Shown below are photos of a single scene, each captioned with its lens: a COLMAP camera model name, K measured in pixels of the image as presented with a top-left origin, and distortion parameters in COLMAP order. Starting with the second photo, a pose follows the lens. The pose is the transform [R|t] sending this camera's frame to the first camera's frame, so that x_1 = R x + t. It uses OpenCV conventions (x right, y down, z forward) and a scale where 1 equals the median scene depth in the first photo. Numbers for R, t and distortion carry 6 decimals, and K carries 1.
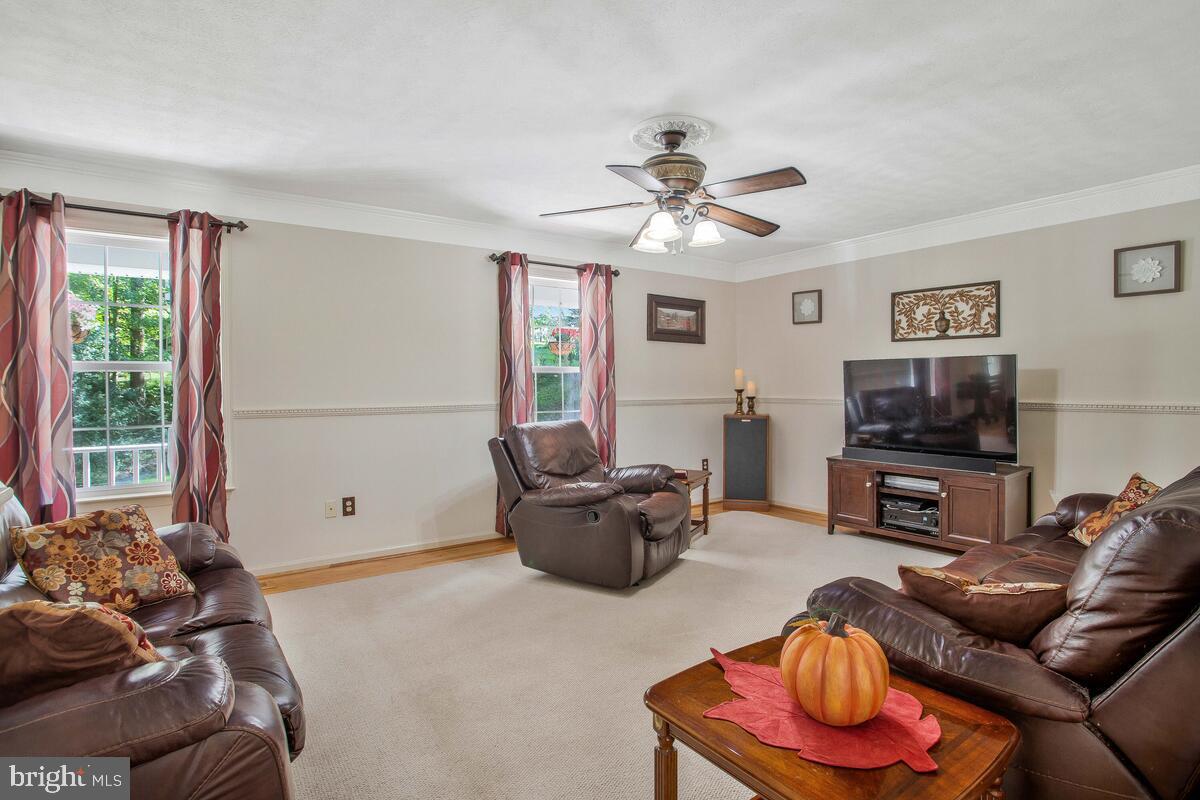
lens RADIAL K [[605.9, 0, 595.8], [0, 605.9, 381.0], [0, 0, 1]] dist [-0.048891, 0.000206]
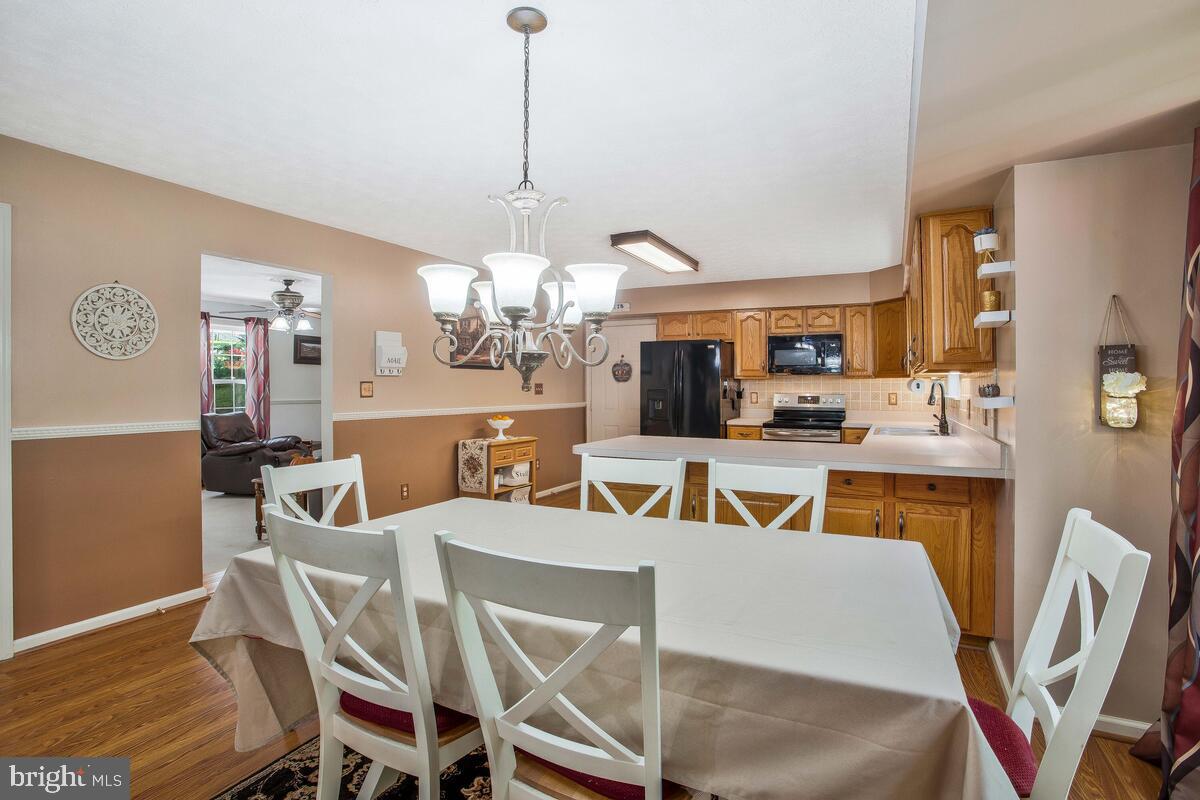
lens RADIAL K [[605.9, 0, 595.8], [0, 605.9, 381.0], [0, 0, 1]] dist [-0.048891, 0.000206]
pose [[0.885670, 0.010144, 0.464204, 0.065249], [-0.007359, 0.999942, -0.007811, -0.016089], [-0.464257, 0.003501, 0.885694, -0.859838]]
